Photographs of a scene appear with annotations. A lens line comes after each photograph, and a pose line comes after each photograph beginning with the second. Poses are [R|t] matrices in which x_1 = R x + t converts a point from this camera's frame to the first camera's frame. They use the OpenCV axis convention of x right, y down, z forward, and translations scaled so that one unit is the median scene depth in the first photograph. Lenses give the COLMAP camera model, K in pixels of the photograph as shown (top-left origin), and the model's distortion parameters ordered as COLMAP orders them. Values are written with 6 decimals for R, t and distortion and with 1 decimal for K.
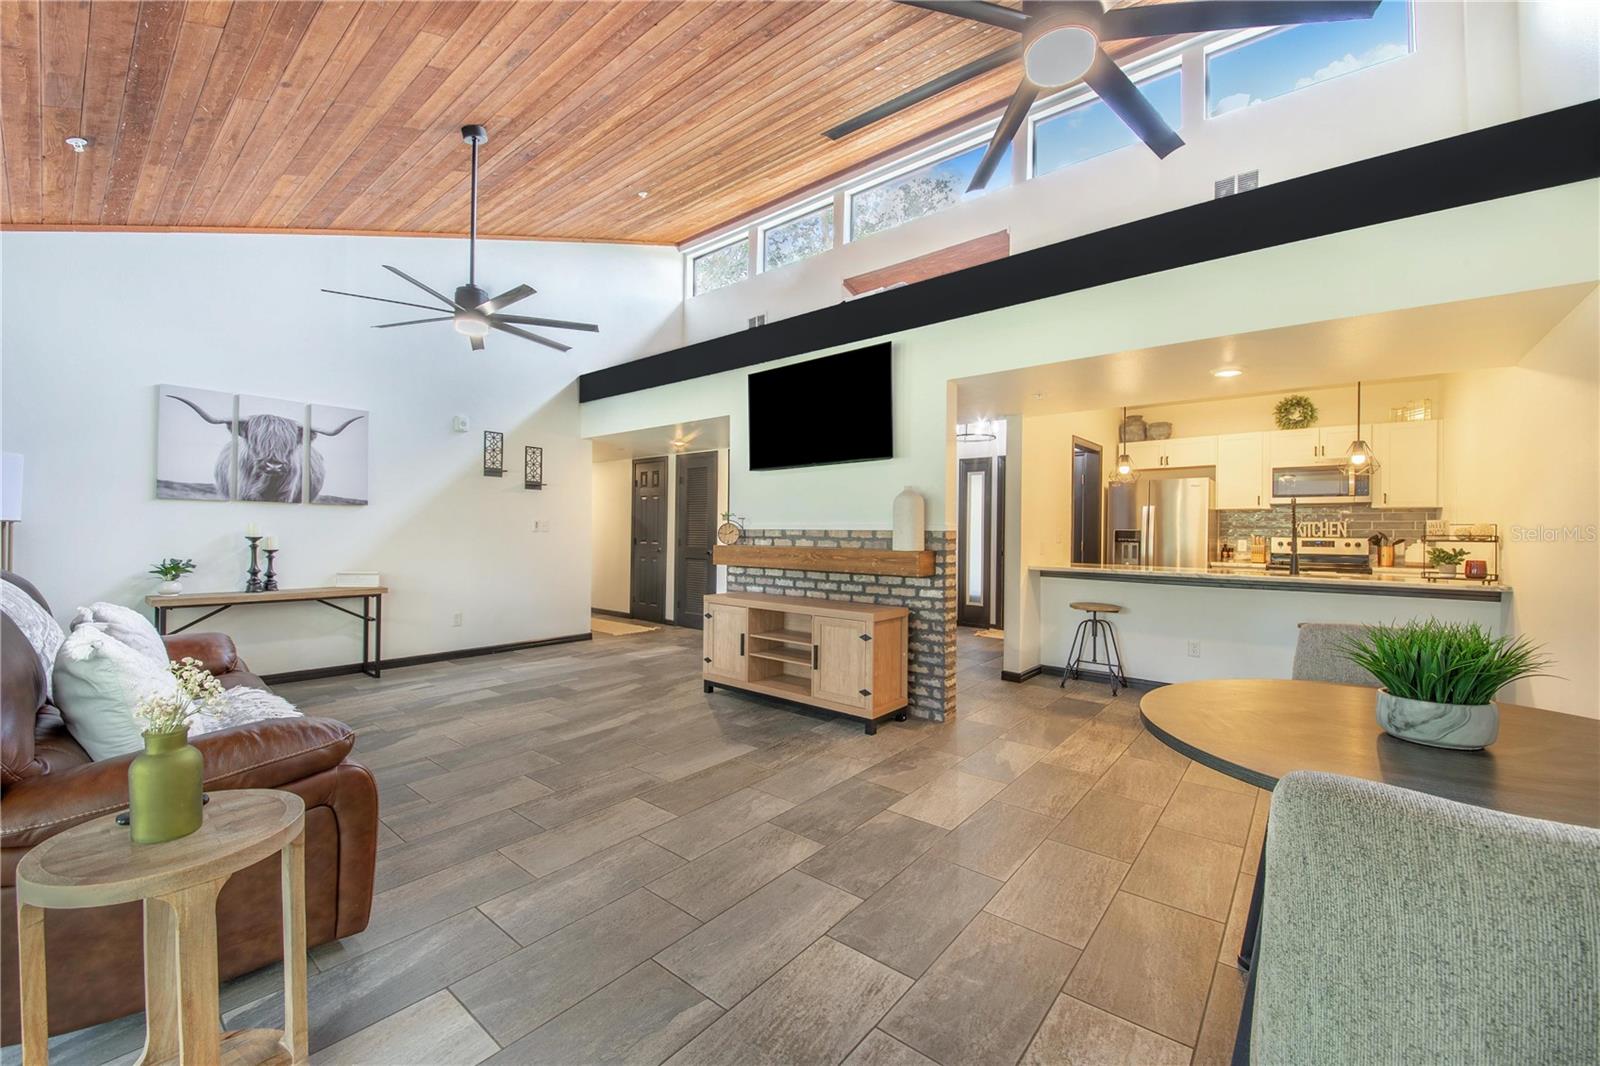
lens RADIAL K [[627.6, 0, 807.5], [0, 627.6, 530.5], [0, 0, 1]] dist [0.000331, 0.000010]
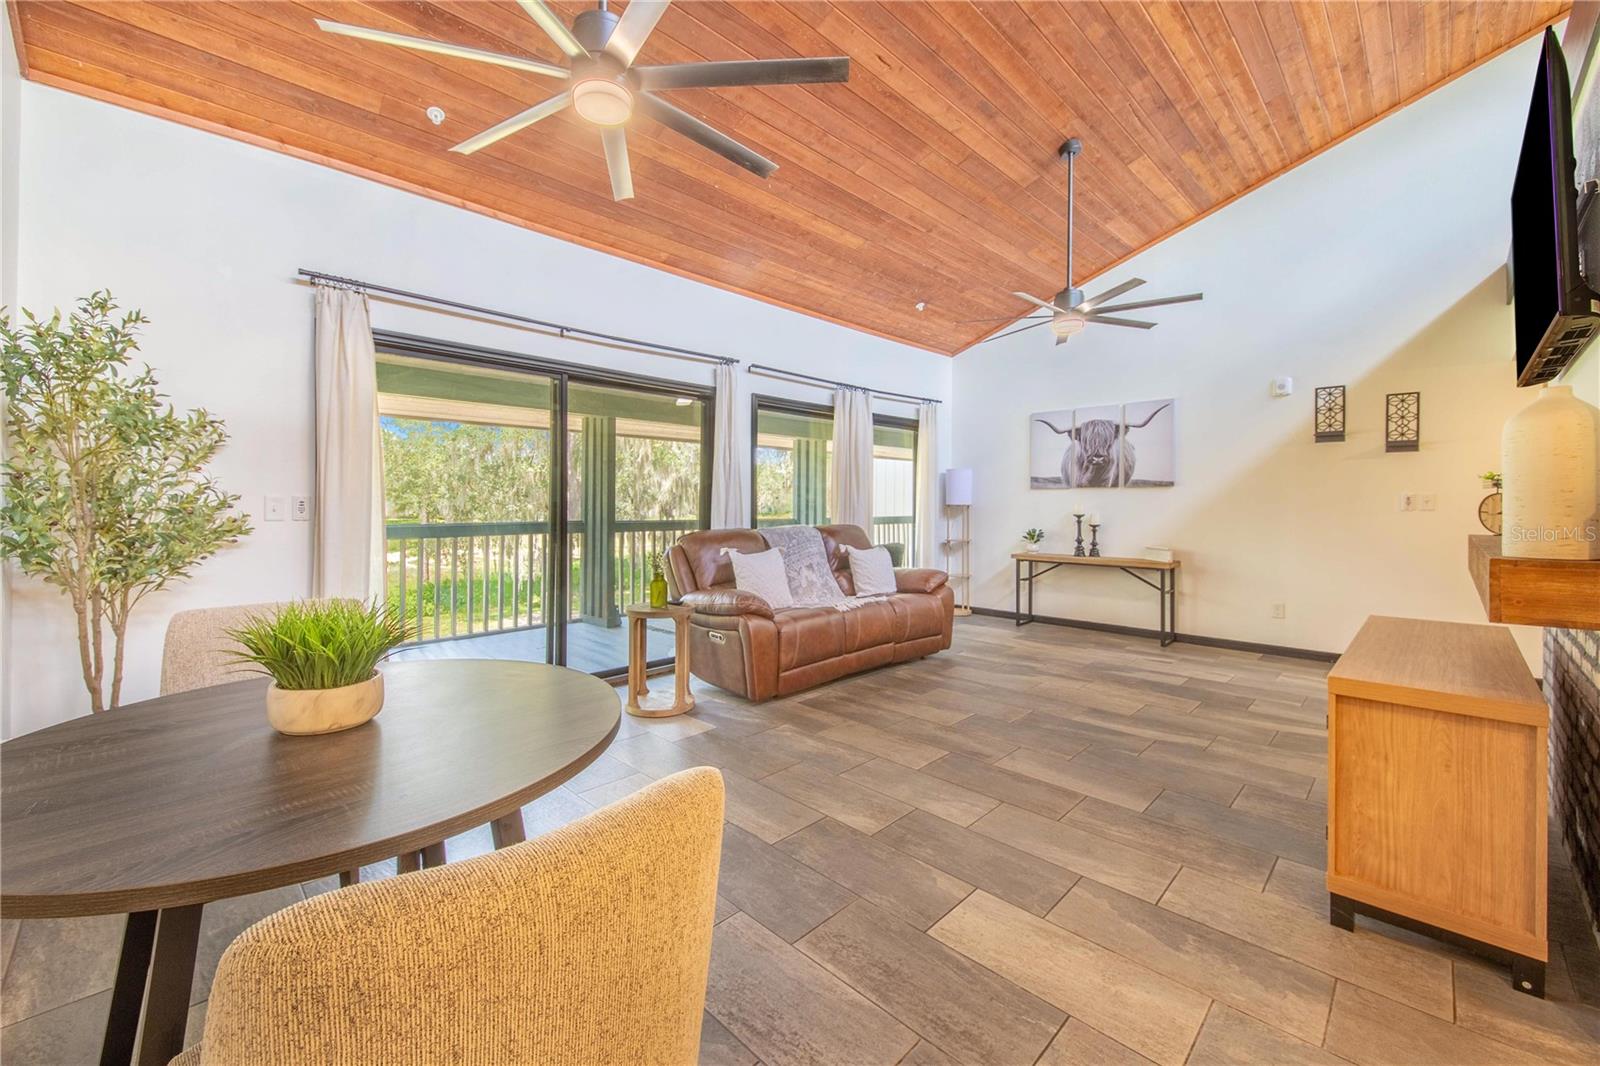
lens RADIAL K [[633.7, 0, 757.5], [0, 633.7, 510.9], [0, 0, 1]] dist [0.006943, -0.000452]
pose [[-0.138691, -0.000073, -0.990336, 0.602009], [-0.000989, 1.000000, 0.000065, 0.003345], [0.990335, 0.000989, -0.138691, 0.570007]]
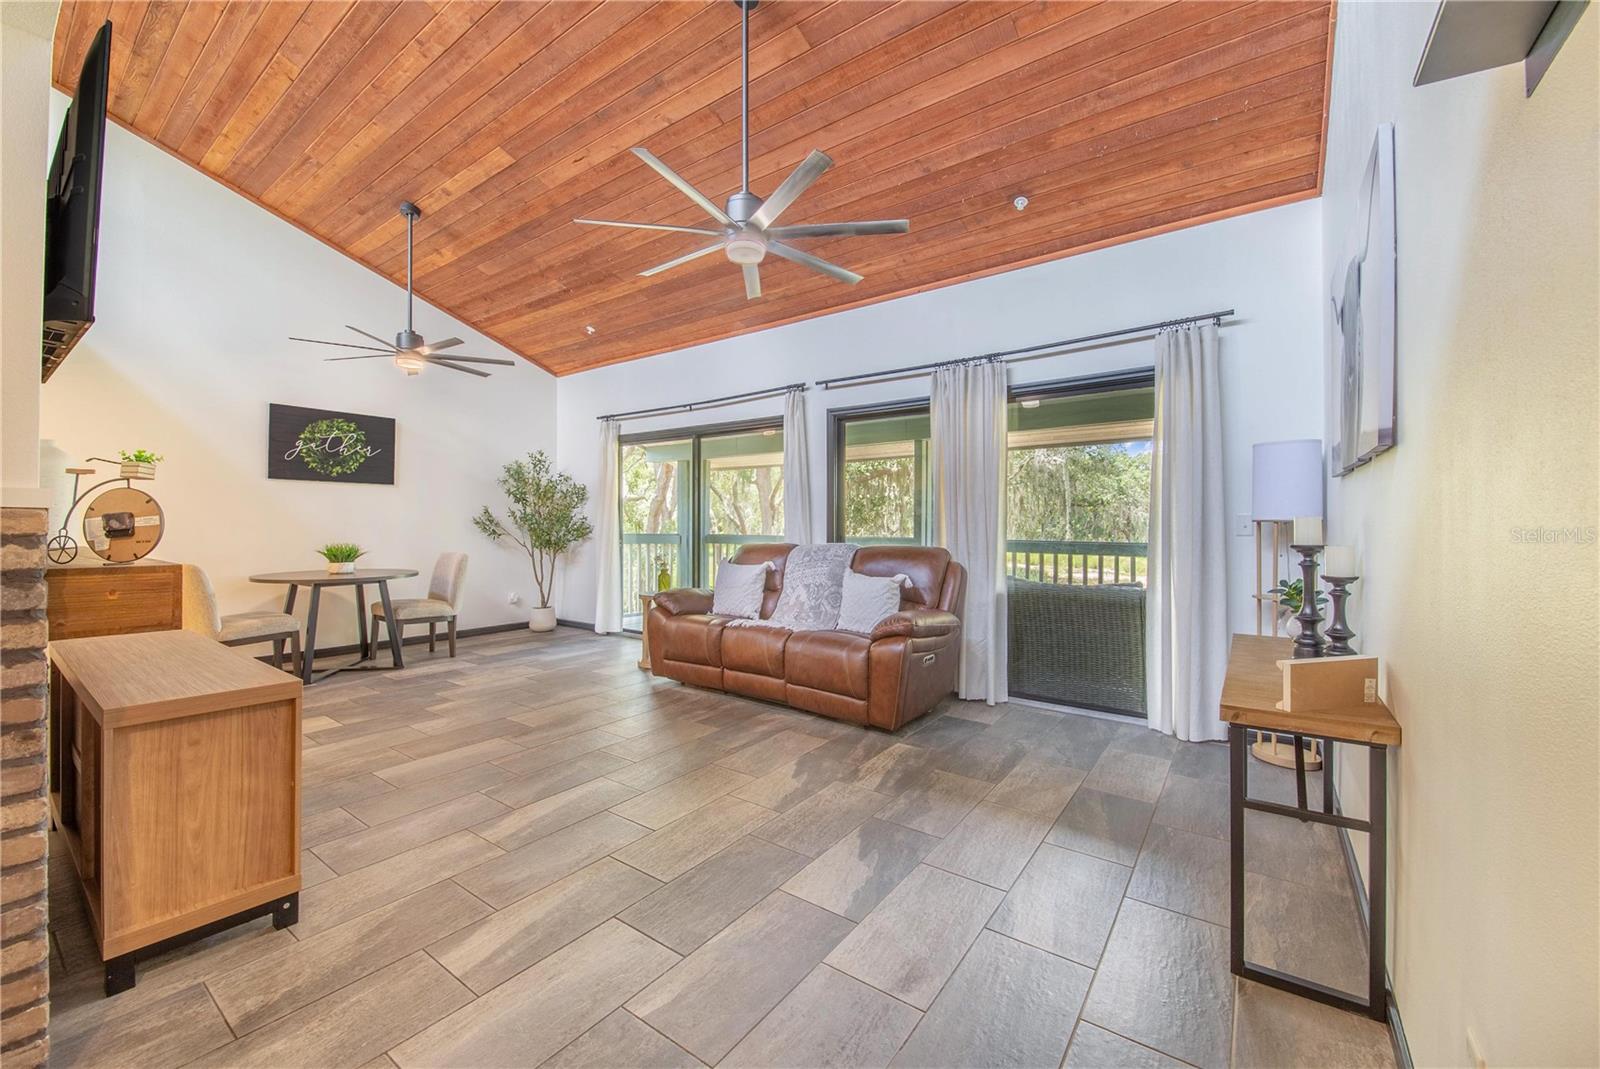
lens RADIAL K [[636.2, 0, 800.8], [0, 636.2, 521.2], [0, 0, 1]] dist [0.026406, -0.000034]
pose [[-0.999077, -0.011907, -0.041269, -0.535164], [-0.011664, 0.999913, -0.006129, -0.000585], [0.041339, -0.005642, -0.999129, 1.636709]]
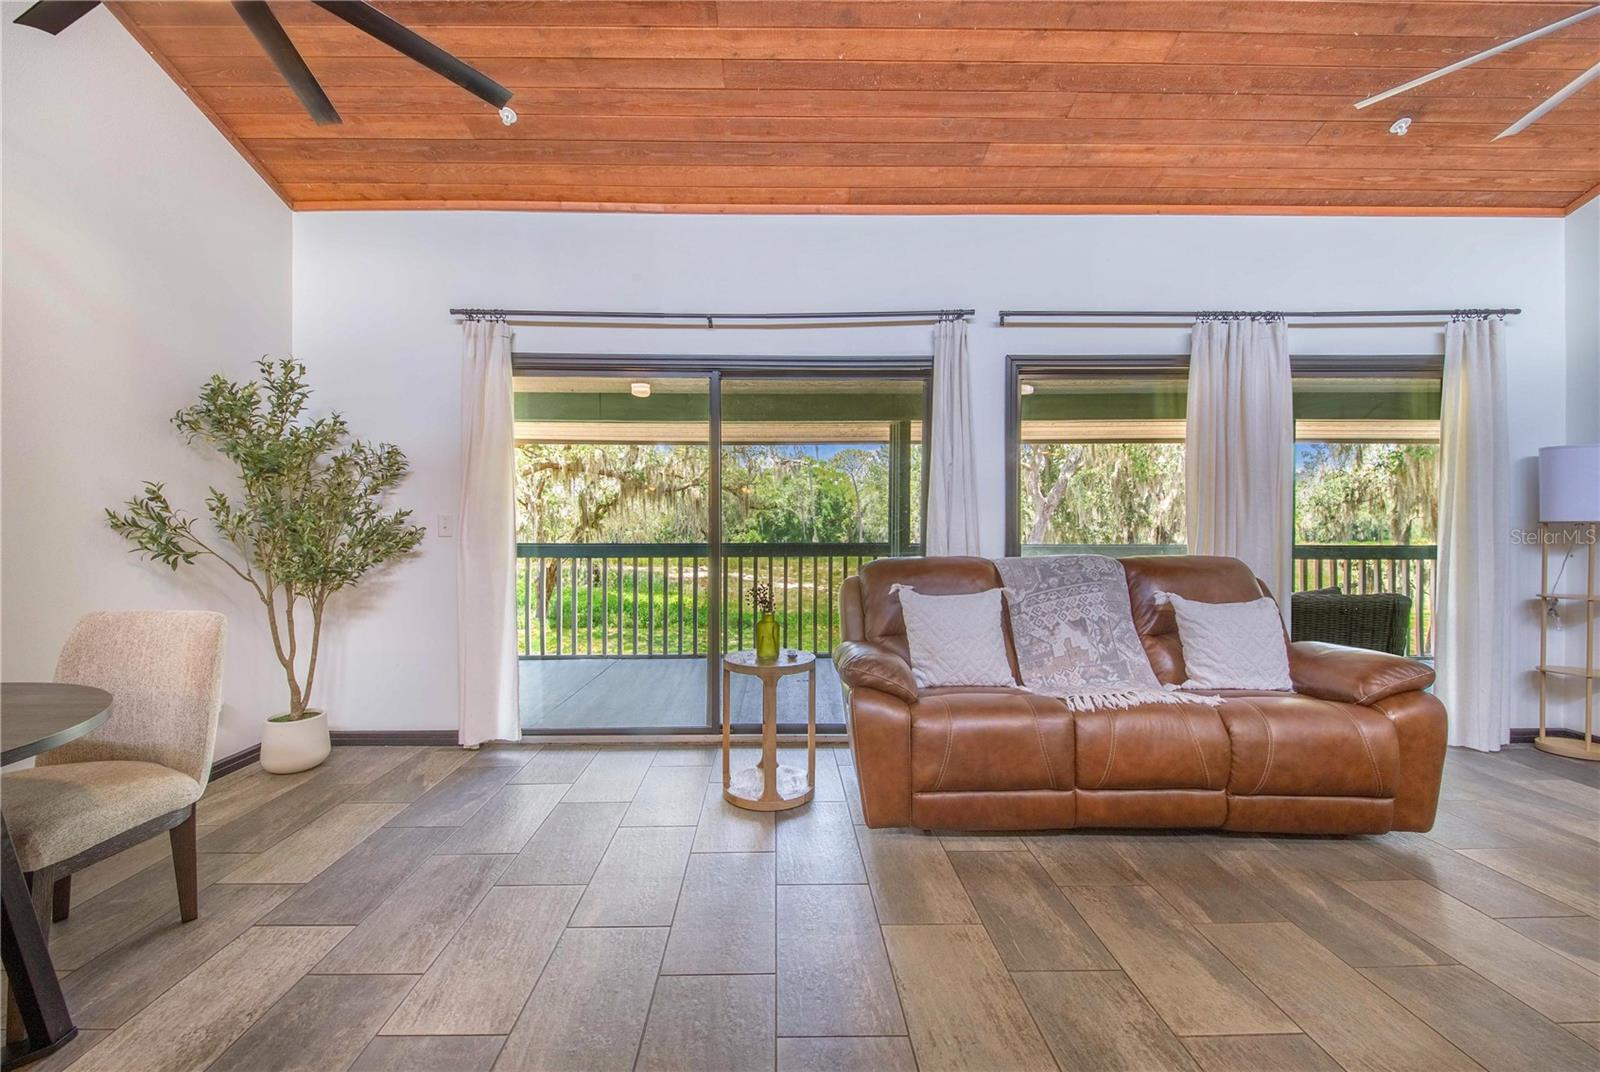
lens RADIAL K [[633.6, 0, 780.1], [0, 633.6, 529.1], [0, 0, 1]] dist [0.023708, -0.015009]
pose [[-0.769988, -0.008006, -0.638008, 0.130165], [-0.006586, 0.999968, -0.004599, 0.006257], [0.638024, 0.000661, -0.770016, 0.843147]]
